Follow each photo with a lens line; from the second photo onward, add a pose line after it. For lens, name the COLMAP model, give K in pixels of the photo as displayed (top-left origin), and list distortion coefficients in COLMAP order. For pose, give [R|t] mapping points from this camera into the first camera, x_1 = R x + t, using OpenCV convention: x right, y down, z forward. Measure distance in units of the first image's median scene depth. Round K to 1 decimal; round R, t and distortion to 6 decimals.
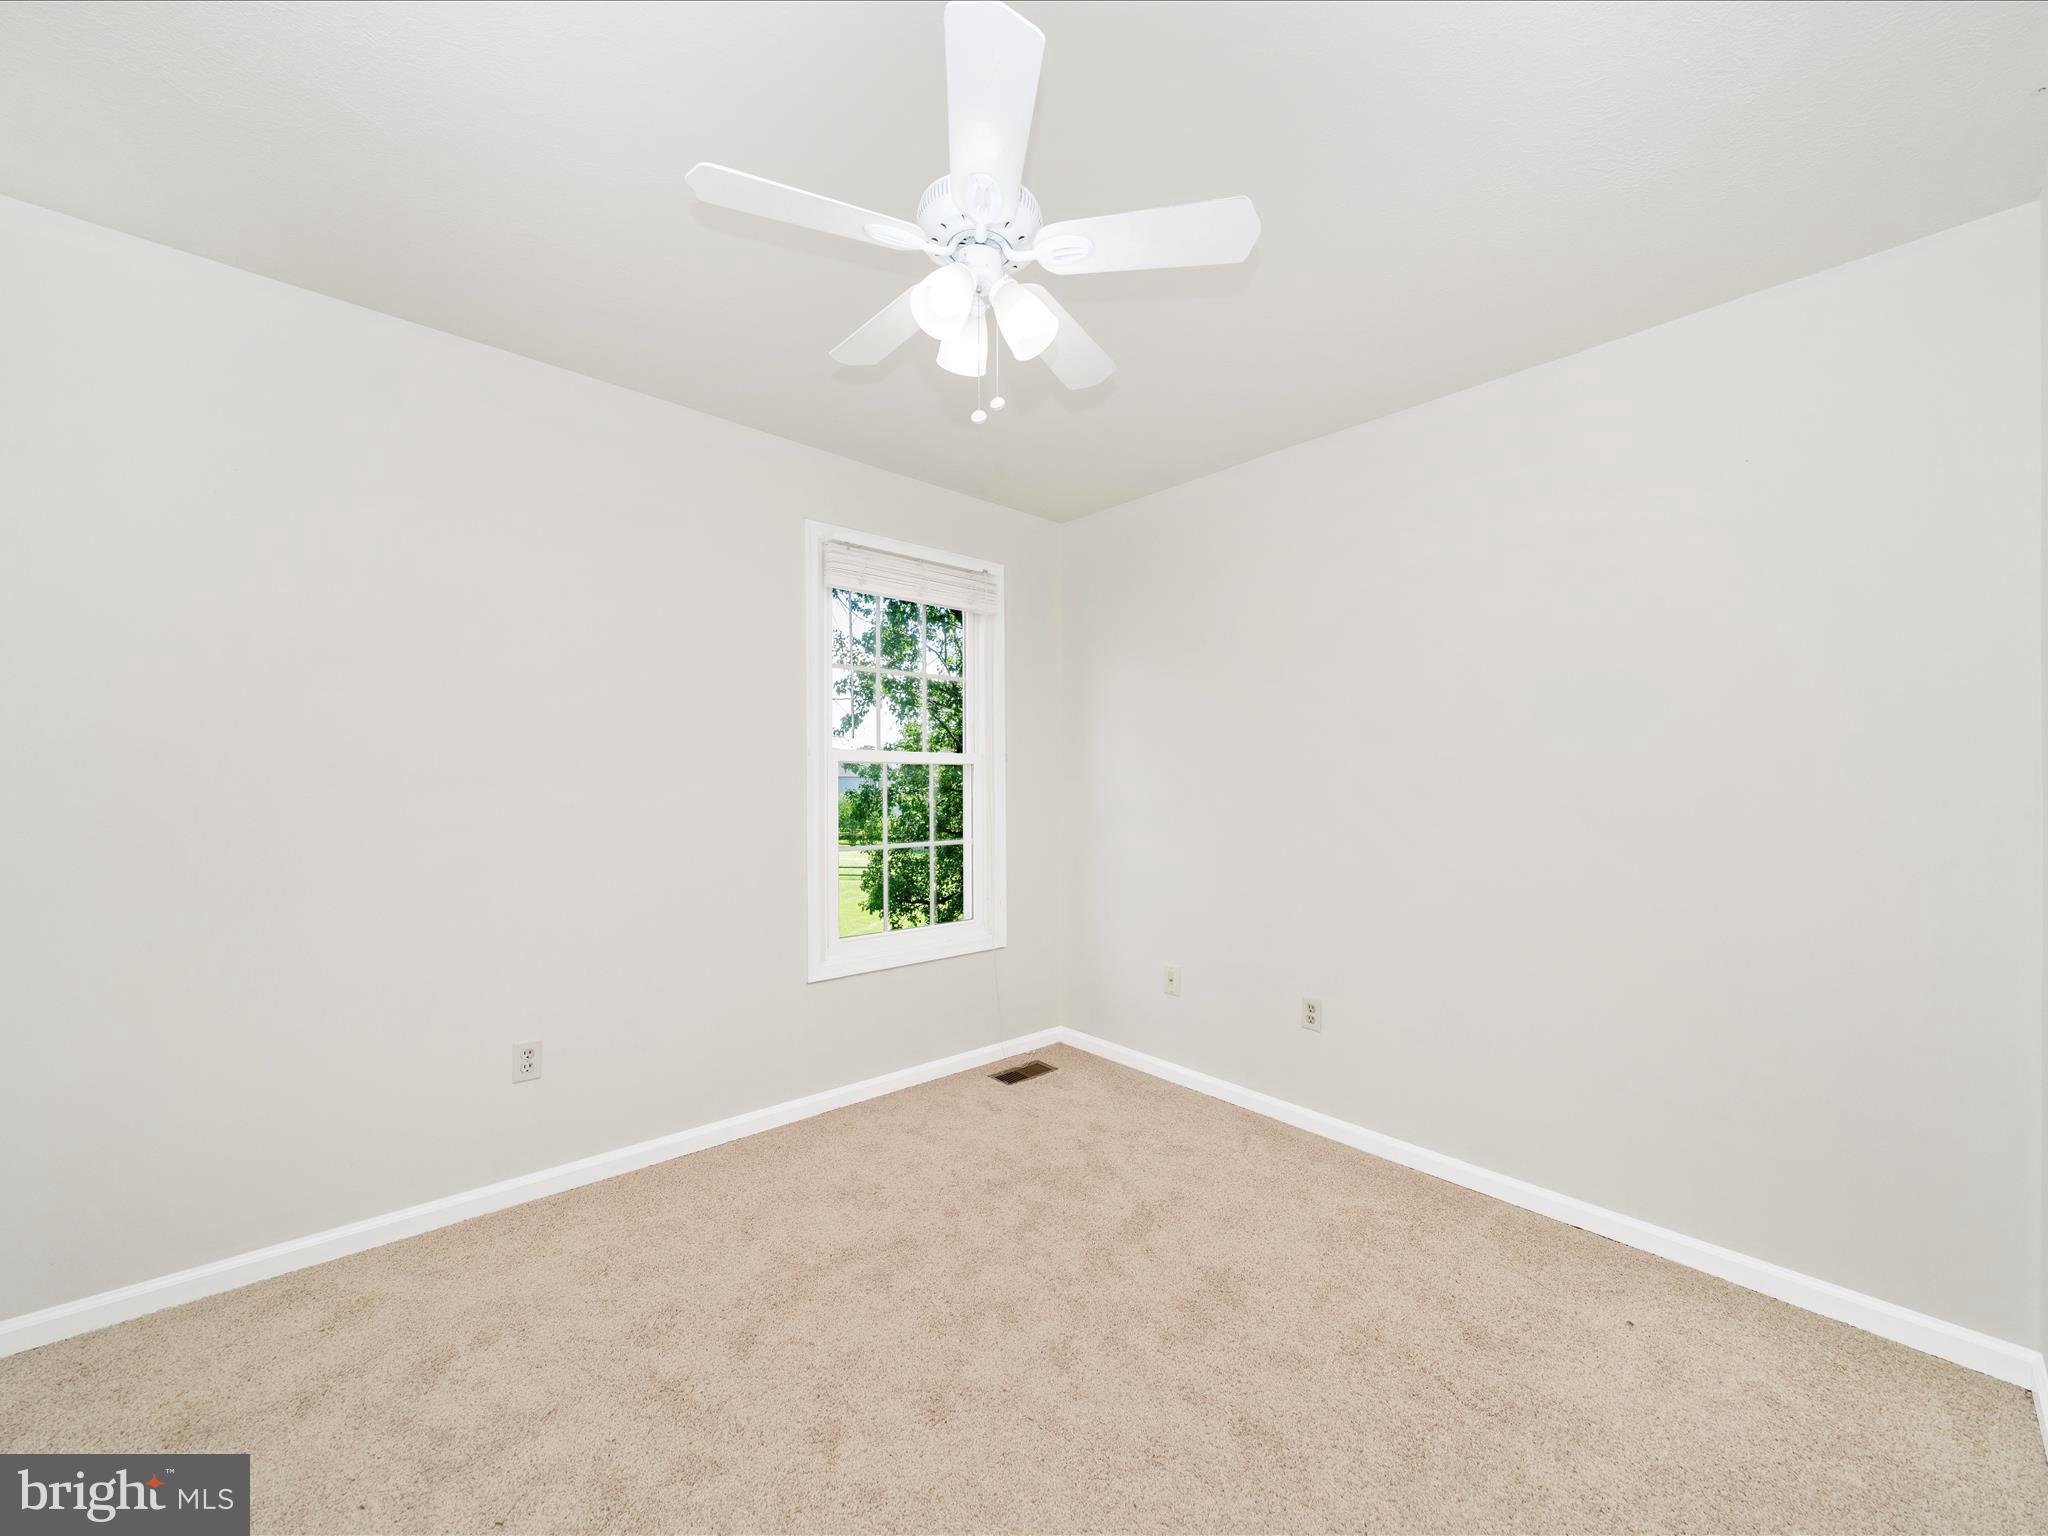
lens RADIAL K [[809.1, 0, 1024.0], [0, 809.1, 768.0], [0, 0, 1]] dist [-0.000523, -0.000037]
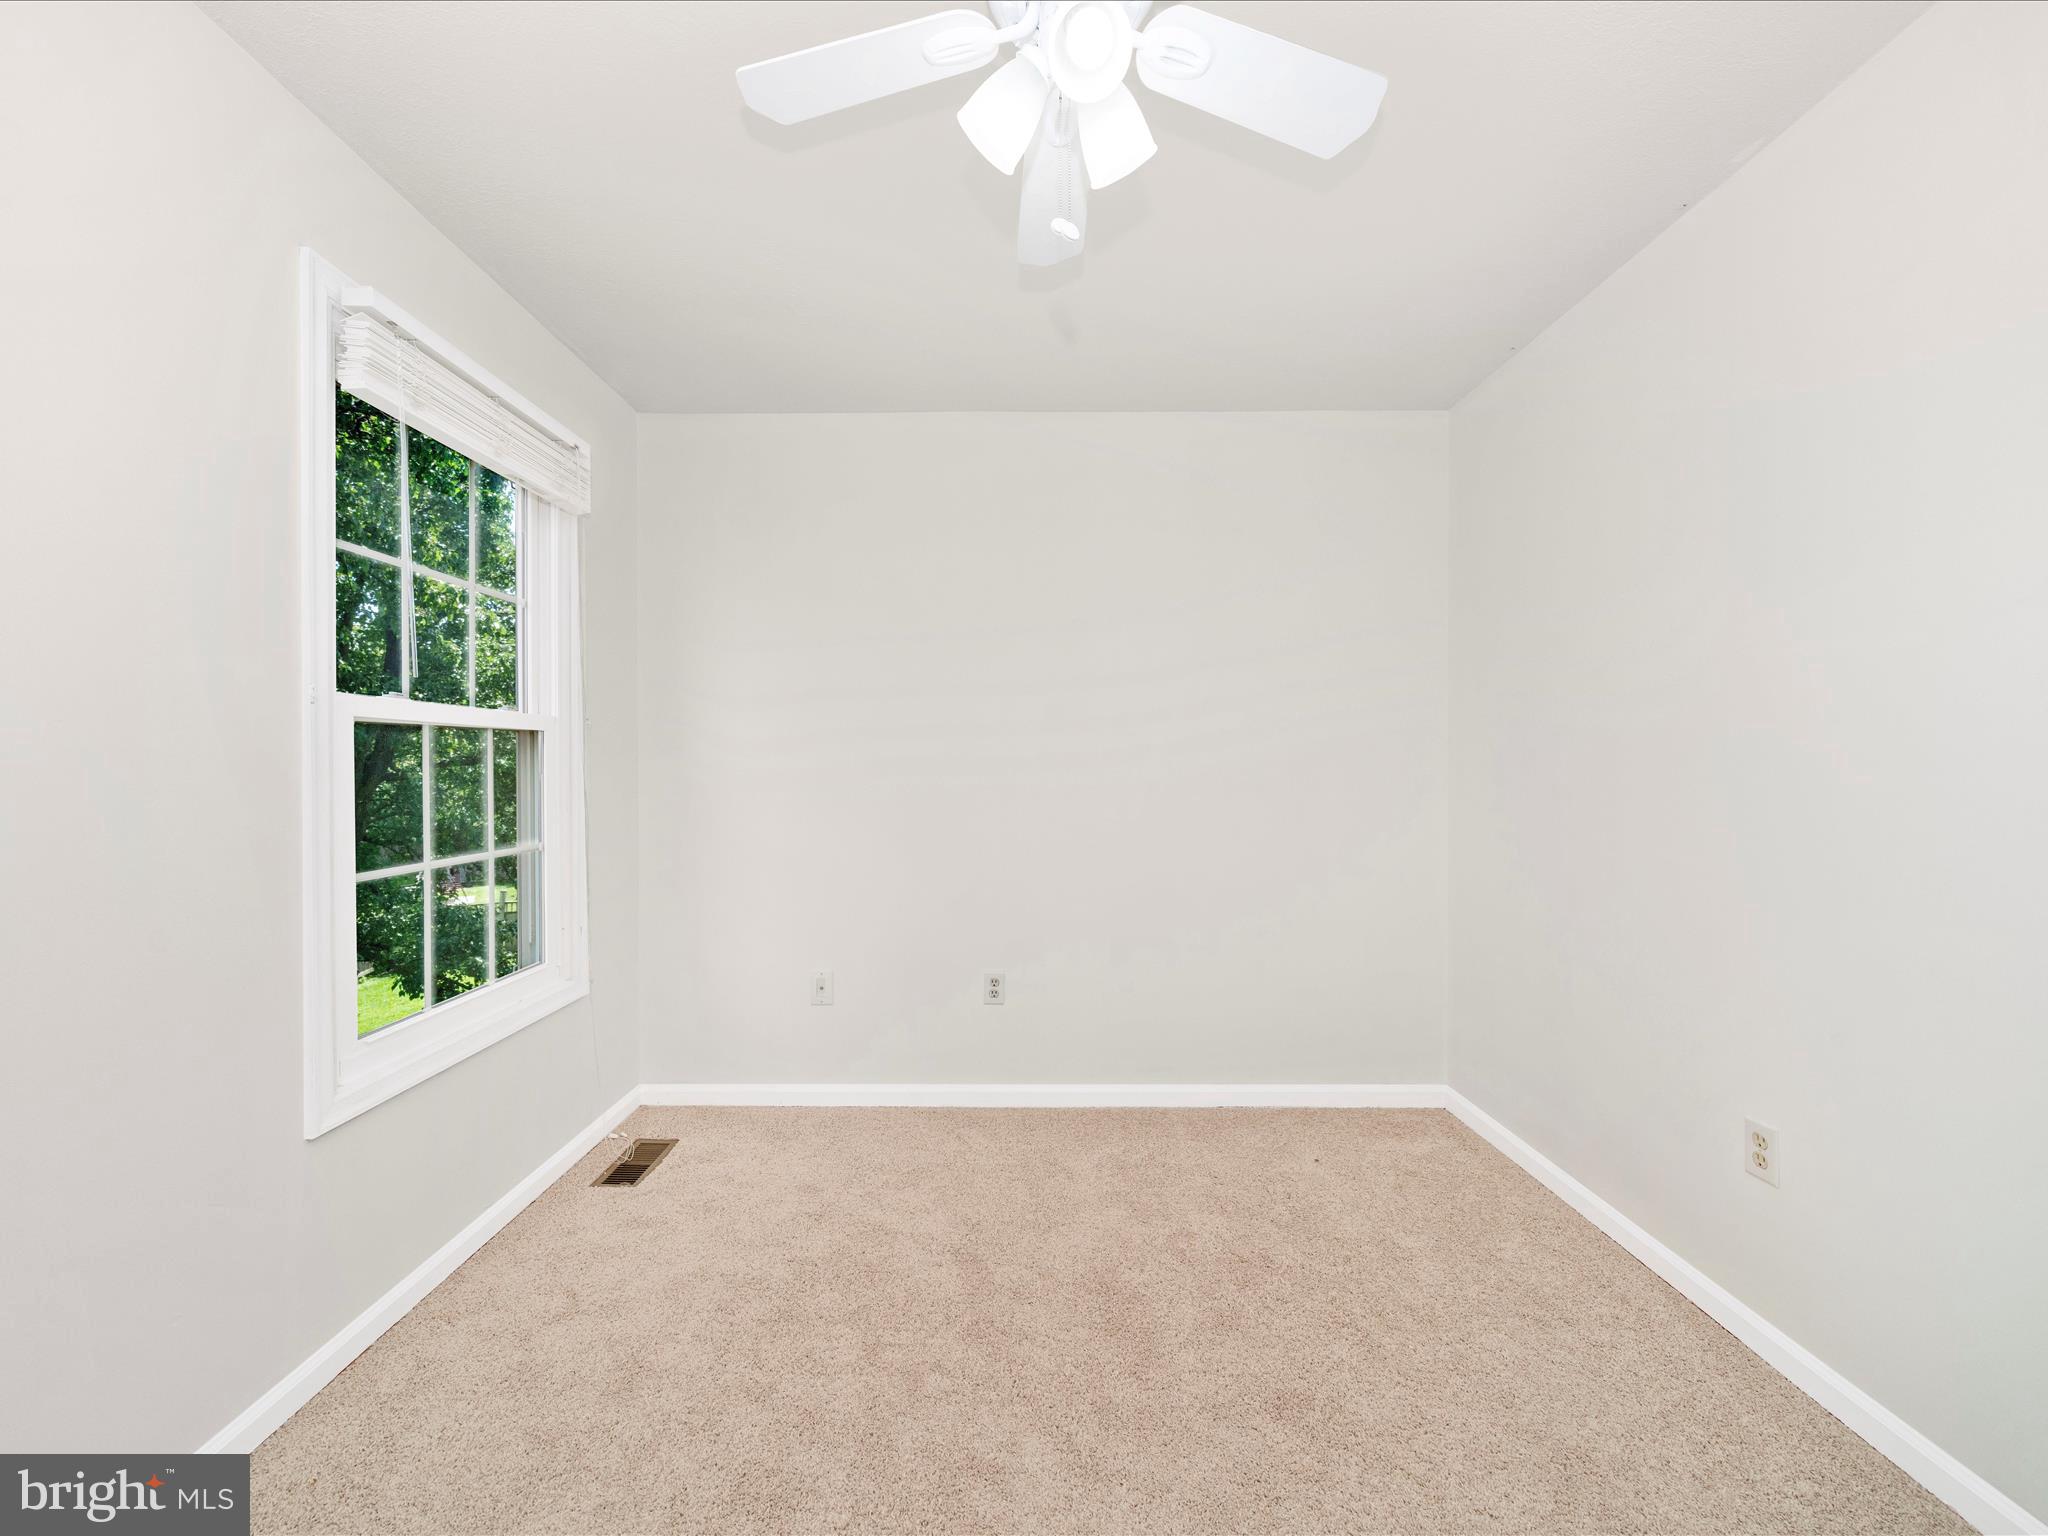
lens RADIAL K [[801.0, 0, 1013.5], [0, 801.0, 761.0], [0, 0, 1]] dist [-0.001367, -0.000055]
pose [[0.674376, -0.007802, 0.738346, -0.335785], [0.005171, 0.999970, 0.005844, 0.020617], [-0.738370, -0.000123, 0.674396, 0.311763]]
